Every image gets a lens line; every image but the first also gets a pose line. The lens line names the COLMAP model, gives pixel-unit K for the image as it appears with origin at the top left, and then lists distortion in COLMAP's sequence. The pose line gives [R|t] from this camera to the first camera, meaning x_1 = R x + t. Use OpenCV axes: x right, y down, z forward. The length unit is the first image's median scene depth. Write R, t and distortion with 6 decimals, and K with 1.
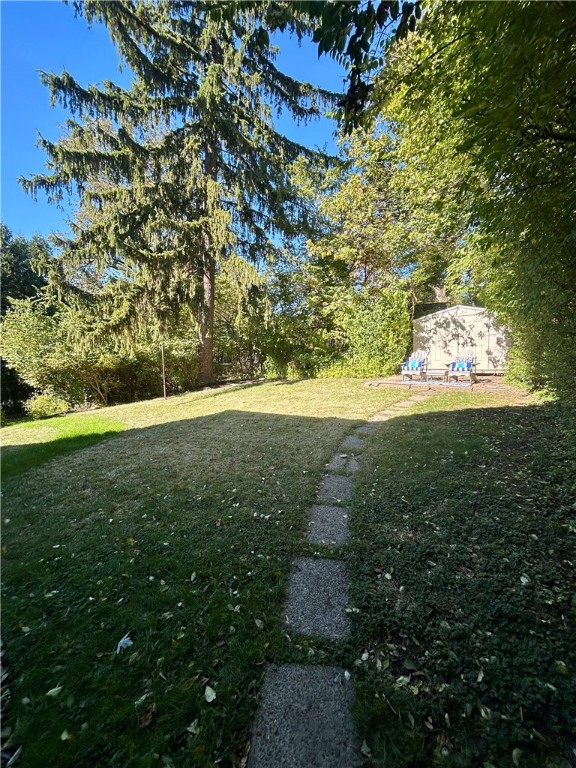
lens RADIAL K [[309.3, 0, 288.0], [0, 309.3, 383.7], [0, 0, 1]] dist [0.001325, 0.000127]
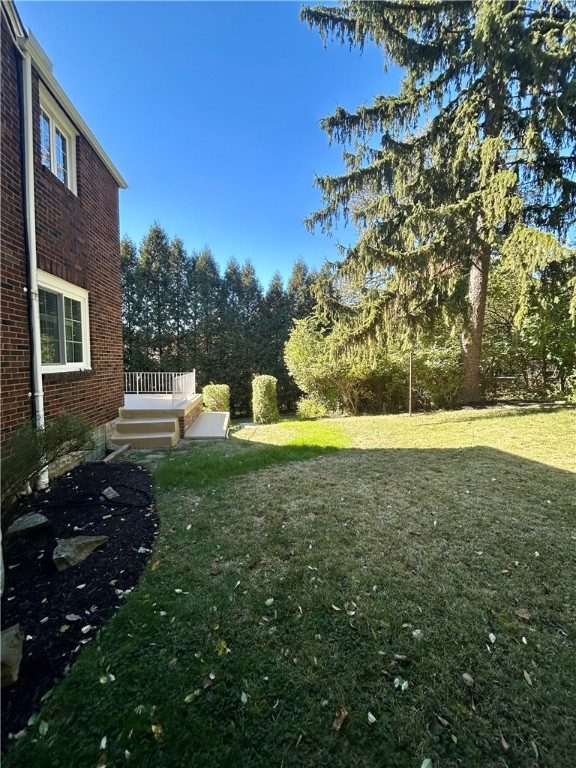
lens RADIAL K [[309.3, 0, 289.3], [0, 309.3, 383.1], [0, 0, 1]] dist [0.001325, 0.000127]
pose [[0.677206, 0.047901, -0.734233, 0.011175], [-0.074366, 0.997225, -0.003531, -0.014320], [0.732026, 0.056994, 0.678889, 0.146610]]
